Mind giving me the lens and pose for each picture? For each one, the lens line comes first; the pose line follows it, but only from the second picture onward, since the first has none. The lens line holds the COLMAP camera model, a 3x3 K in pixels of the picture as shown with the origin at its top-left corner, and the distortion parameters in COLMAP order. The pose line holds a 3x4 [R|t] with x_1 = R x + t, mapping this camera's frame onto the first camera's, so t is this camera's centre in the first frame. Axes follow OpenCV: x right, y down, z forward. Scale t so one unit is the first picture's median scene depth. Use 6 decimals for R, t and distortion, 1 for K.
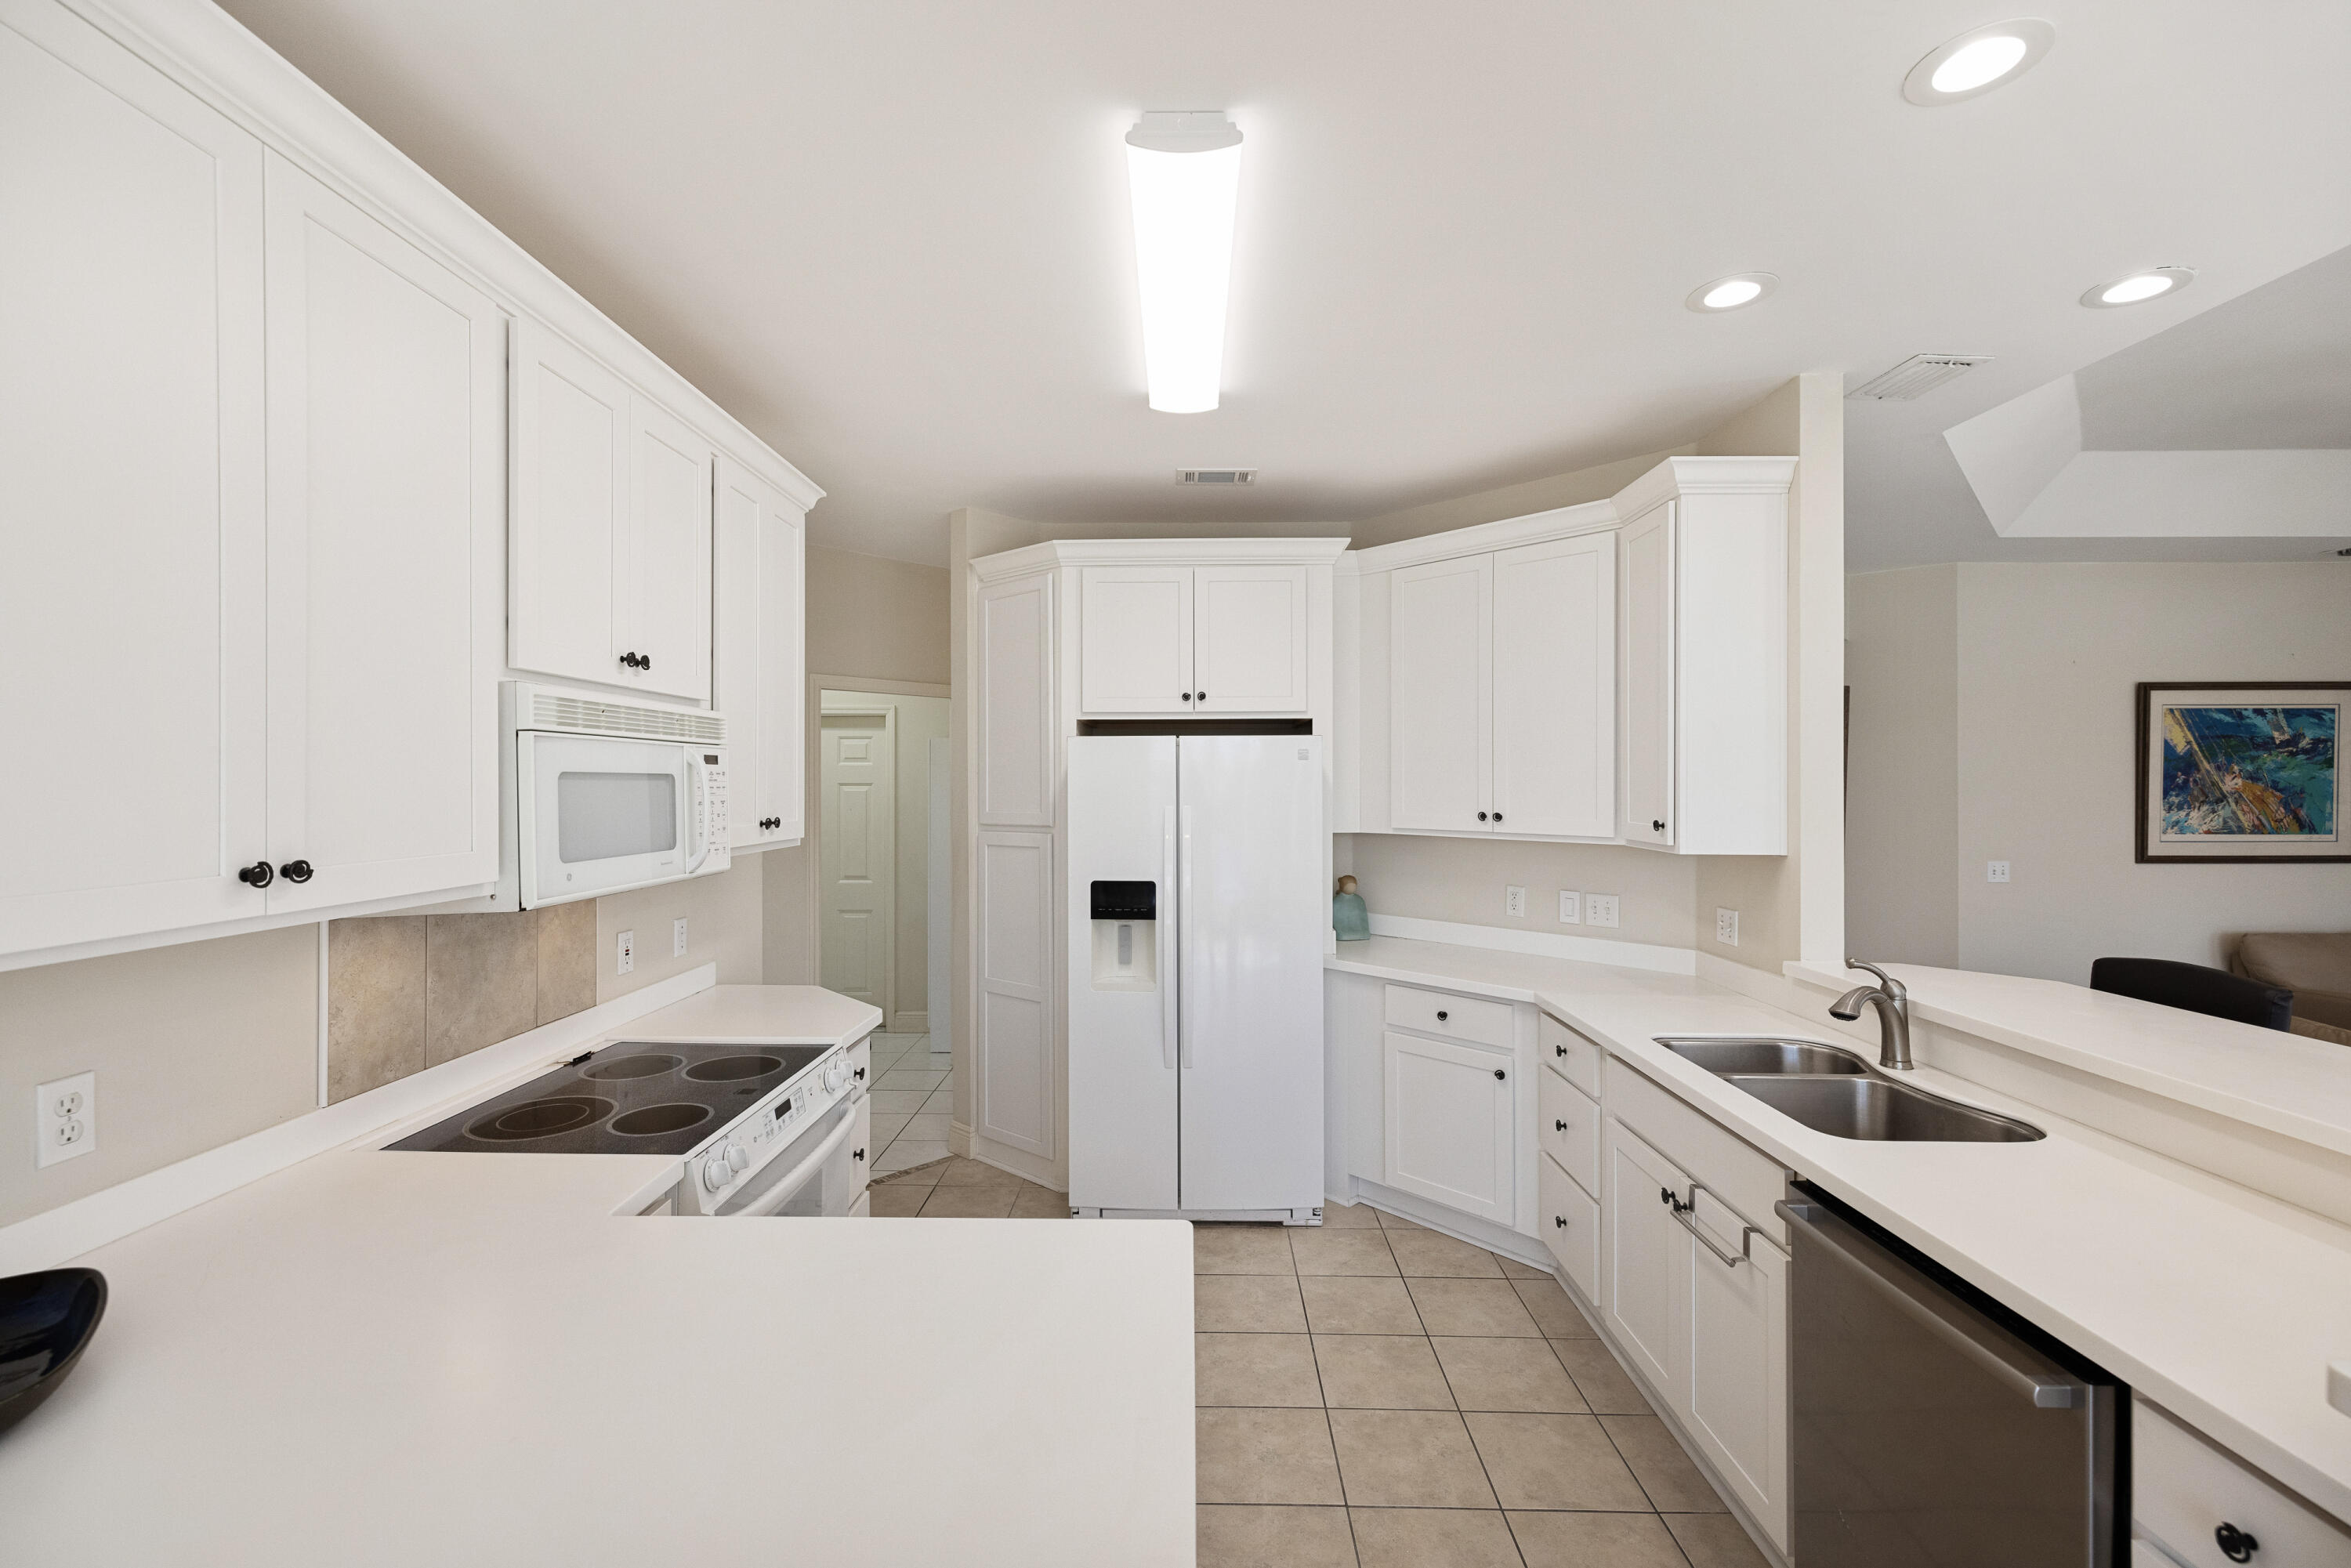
lens RADIAL K [[965.4, 0, 1151.8], [0, 965.4, 781.0], [0, 0, 1]] dist [-0.000306, 0.000092]
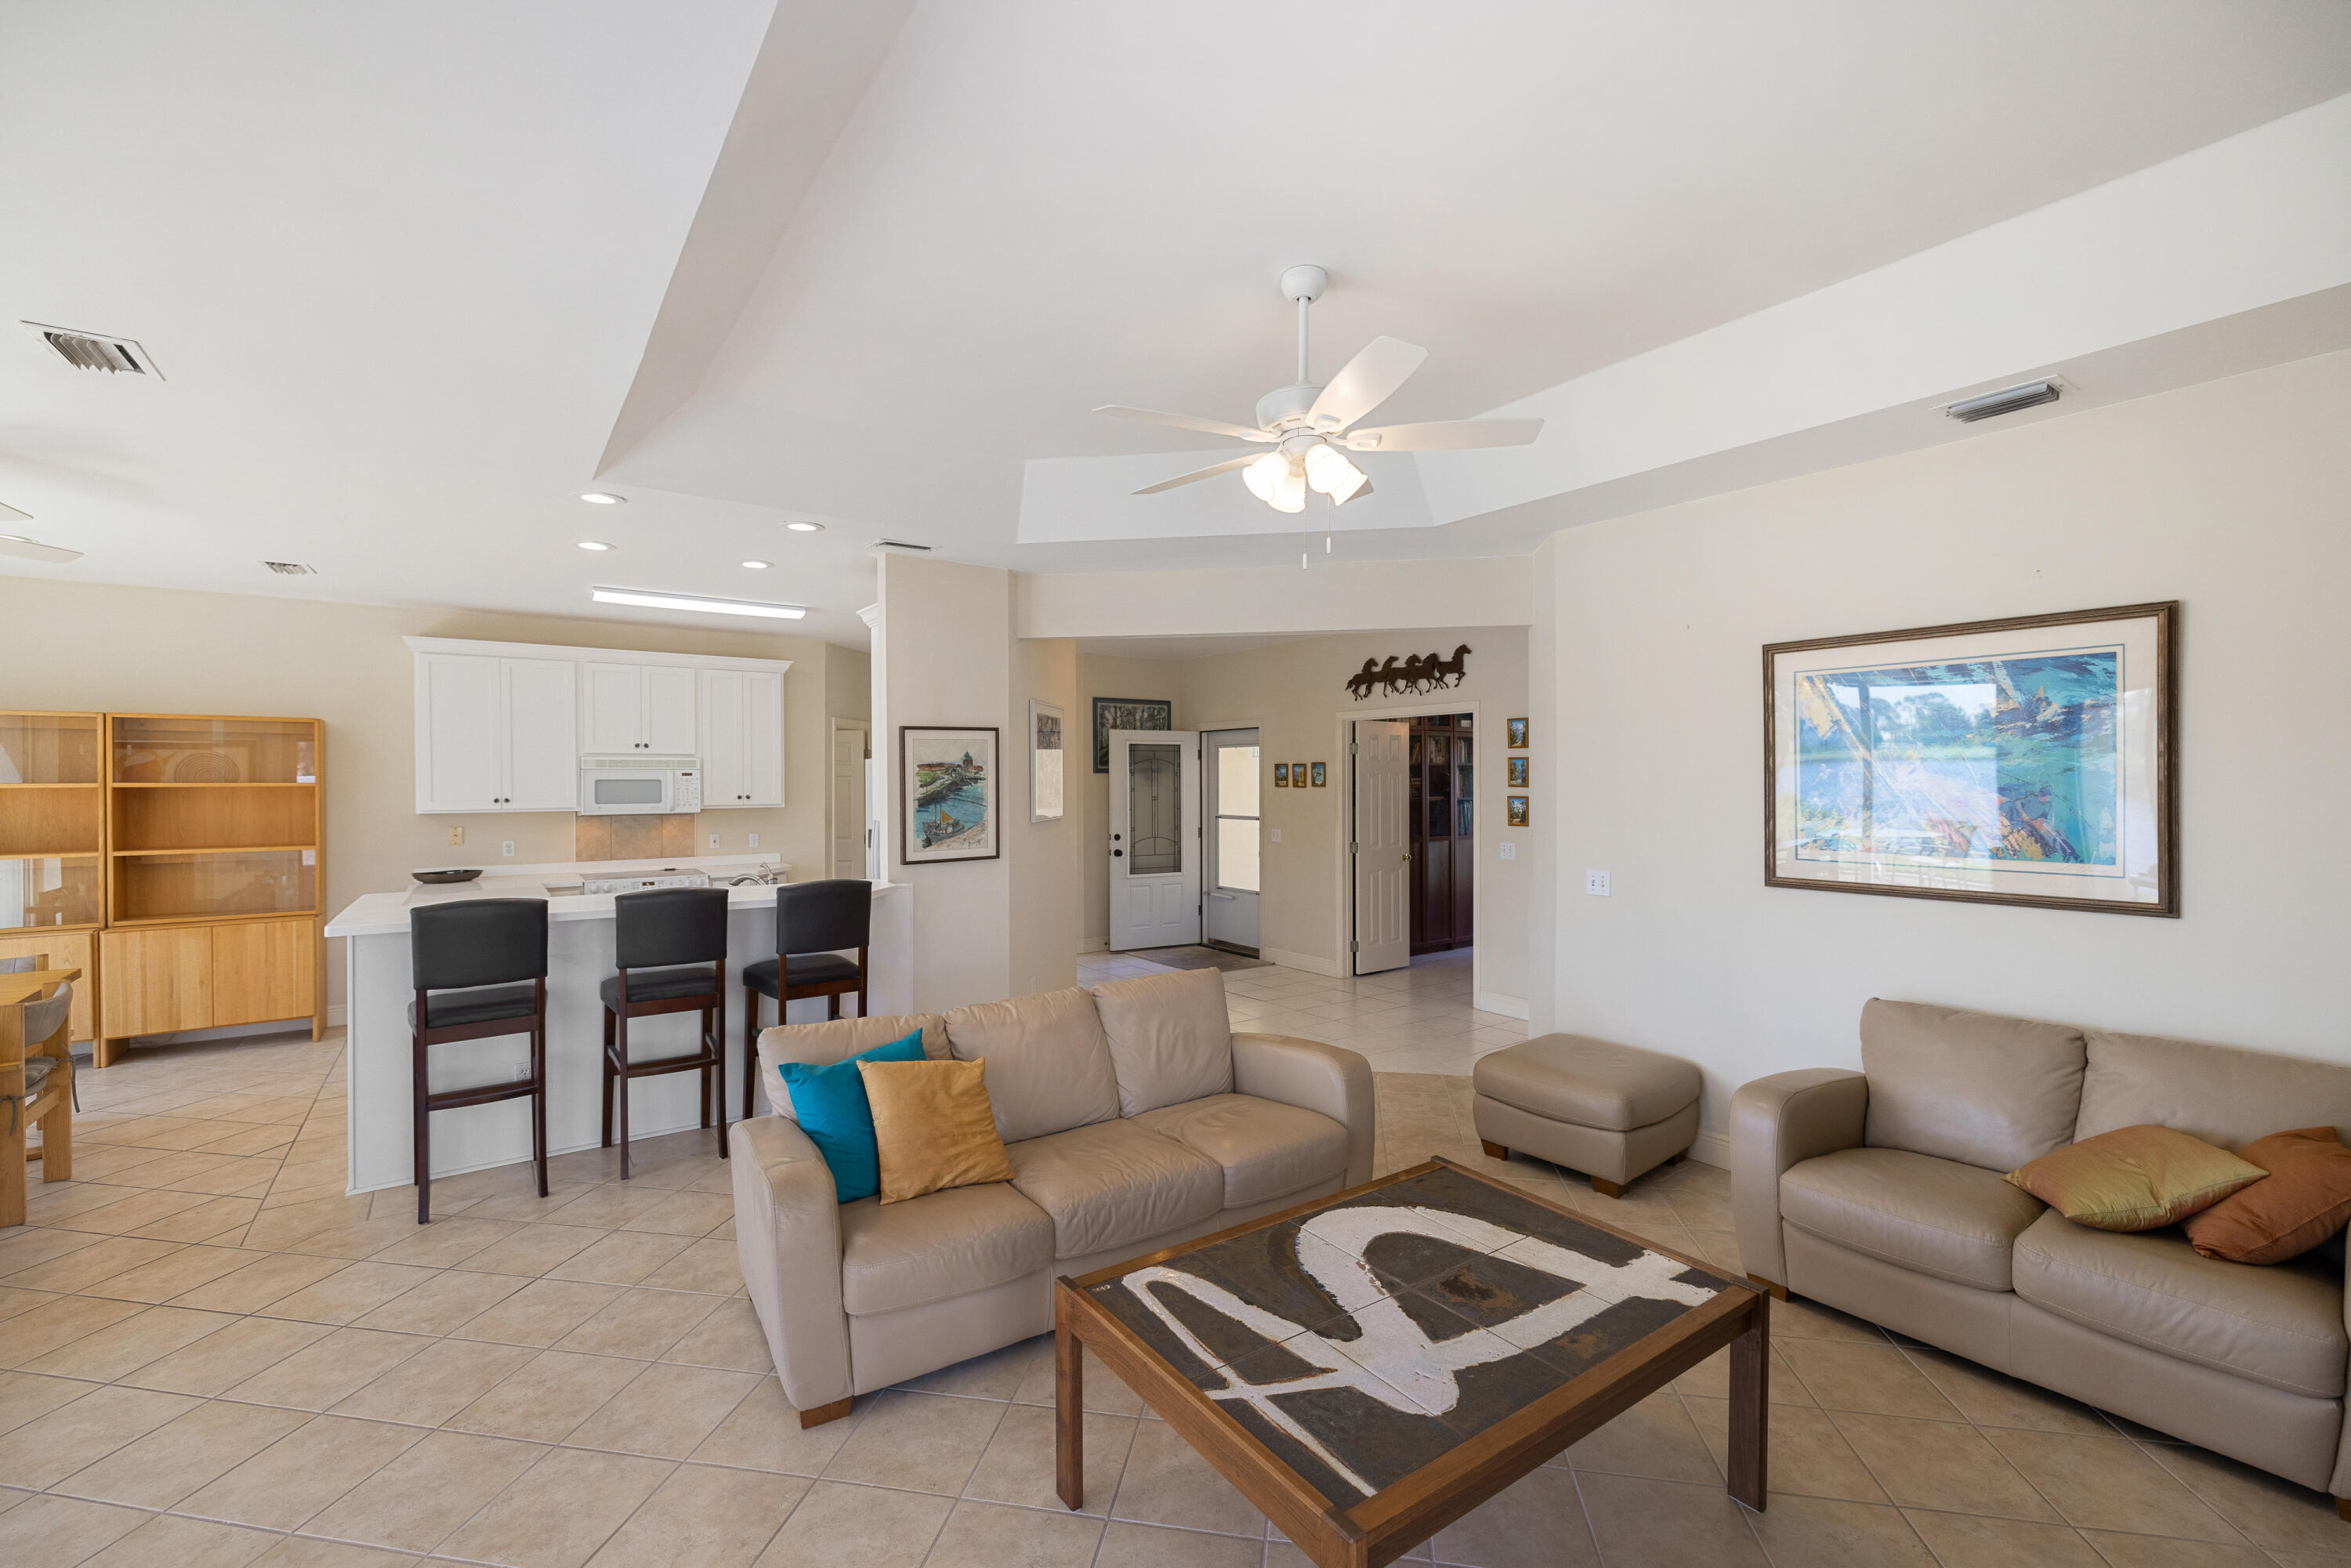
lens RADIAL K [[965.4, 0, 1157.3], [0, 965.4, 784.4], [0, 0, 1]] dist [-0.000306, 0.000092]
pose [[0.600735, 0.001789, -0.799446, 1.347947], [0.005631, 0.999963, 0.006469, -0.001258], [0.799428, -0.008388, 0.600703, 0.178788]]
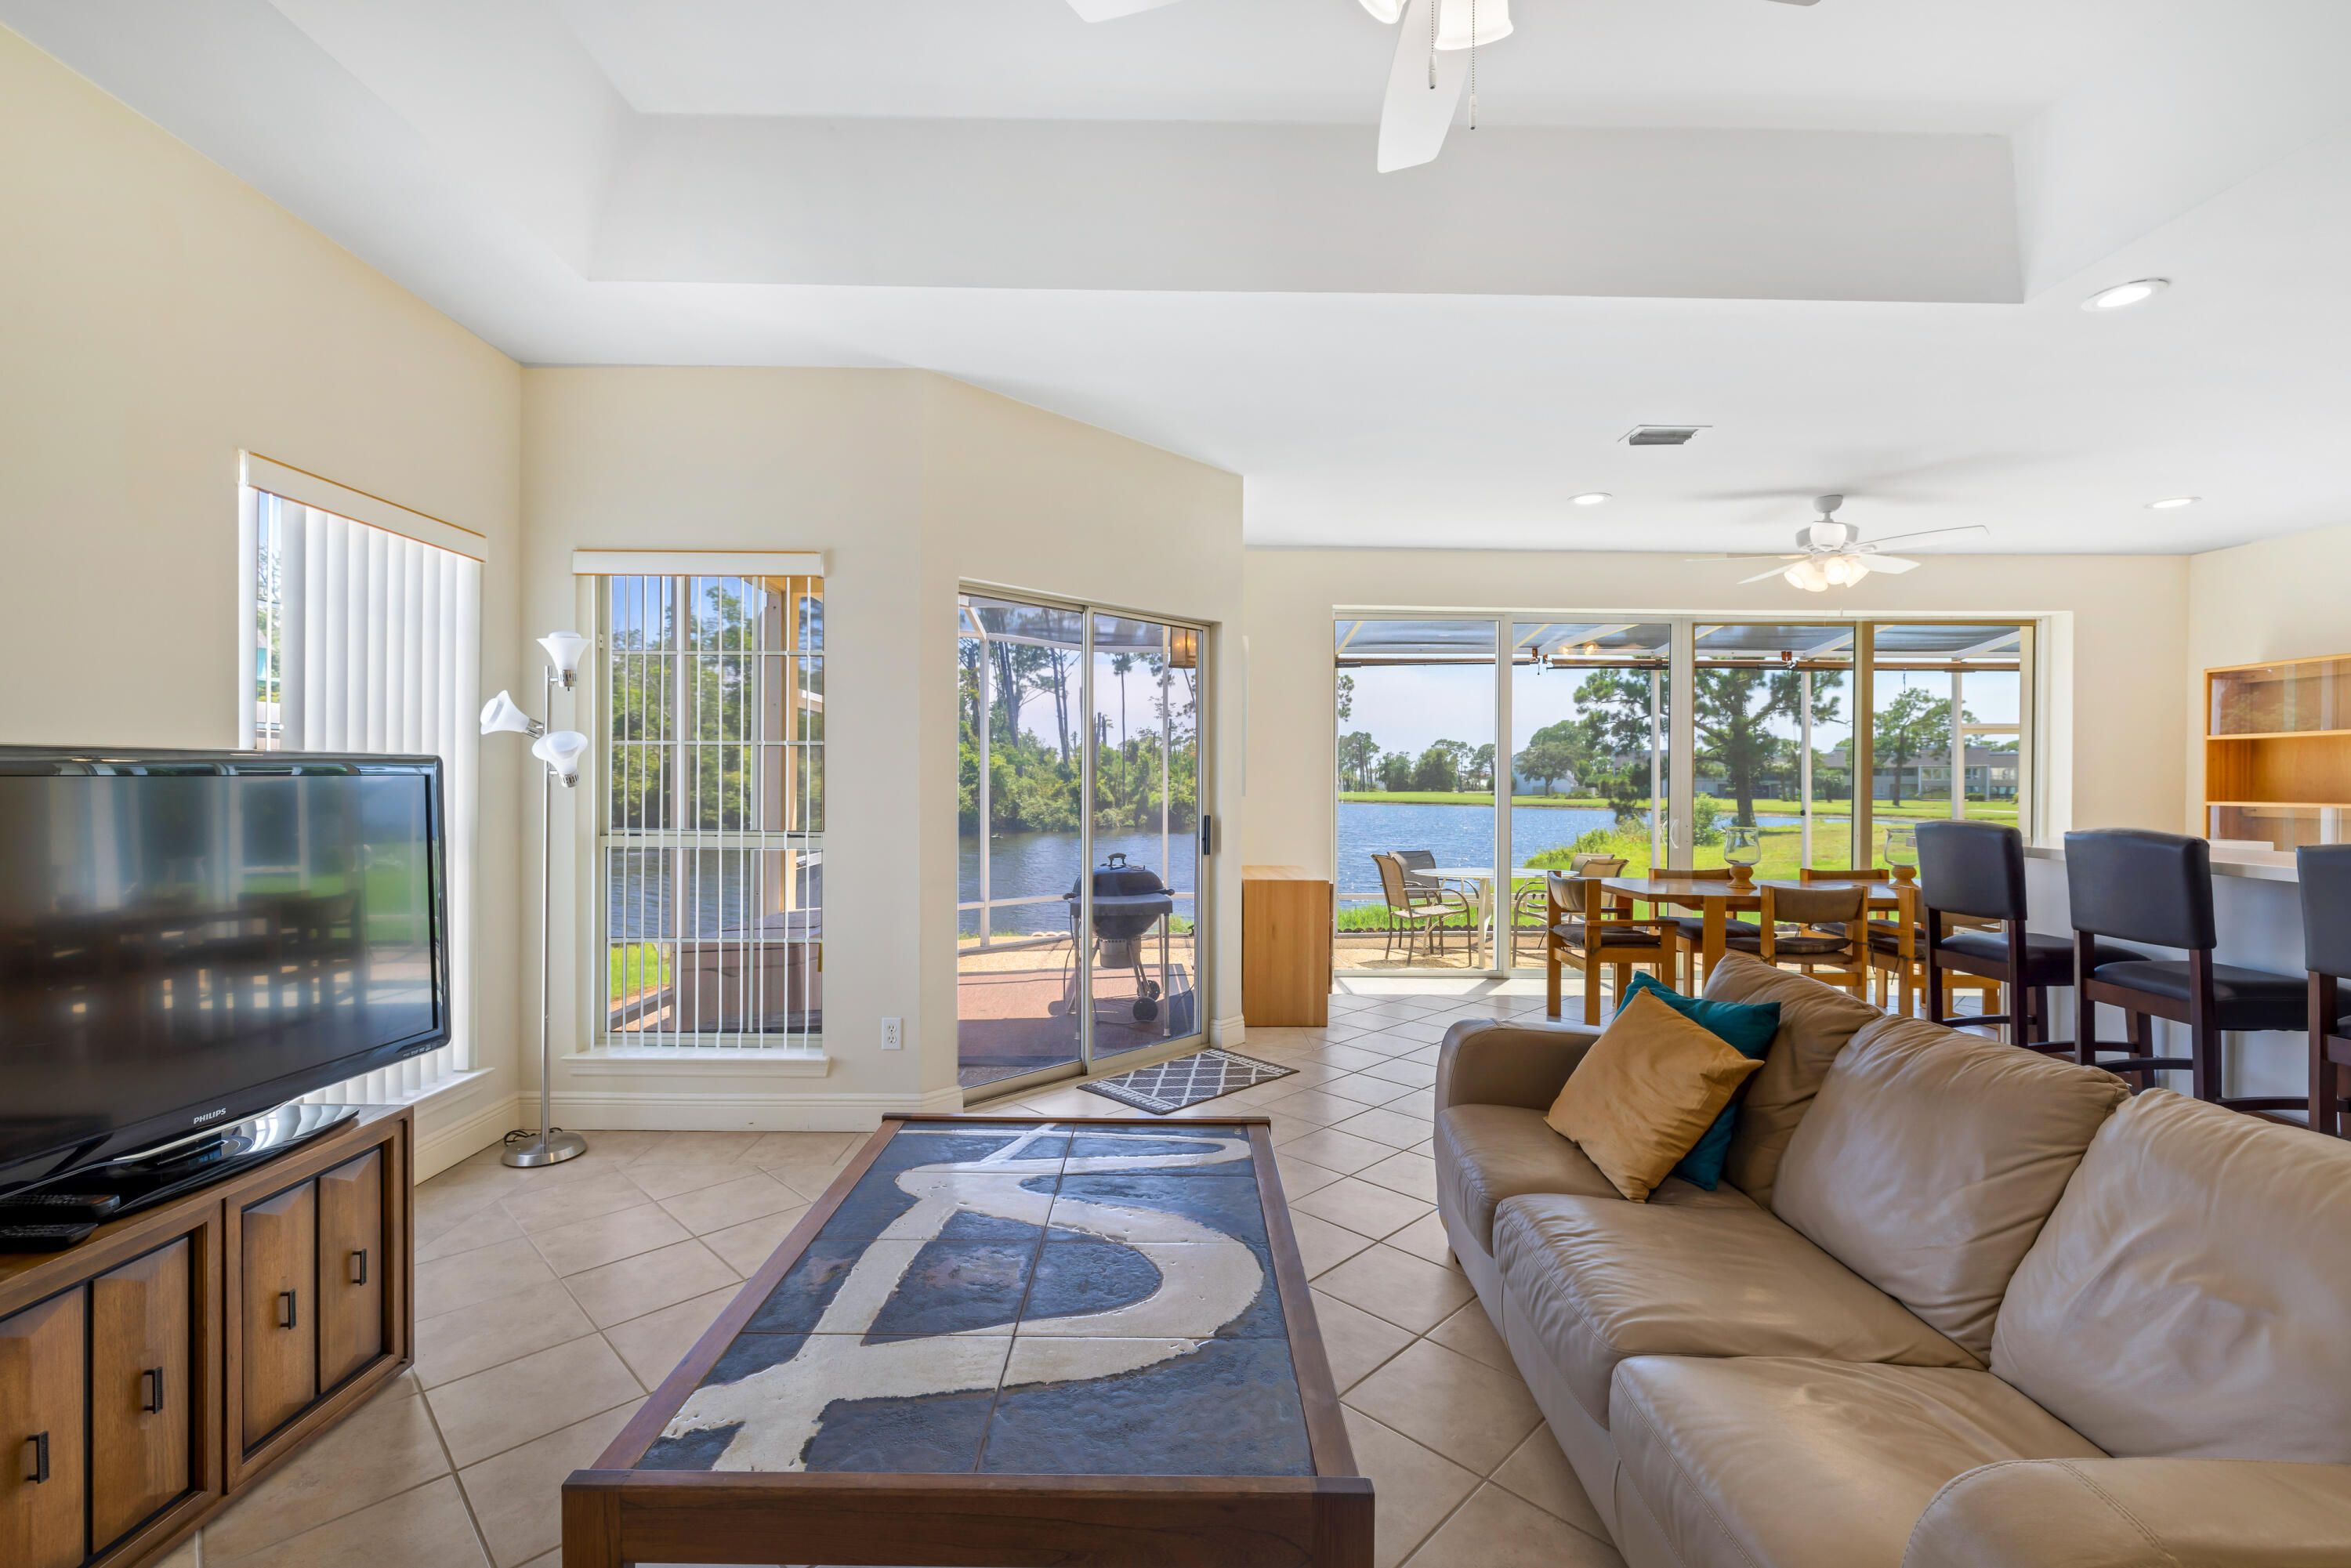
lens RADIAL K [[1017.7, 0, 1176.4], [0, 1017.7, 797.3], [0, 0, 1]] dist [-0.008954, 0.001340]
pose [[-0.999199, -0.004503, -0.039755, 1.044729], [-0.004899, 0.999940, 0.009846, 0.065083], [0.039708, 0.010033, -0.999161, 0.872065]]
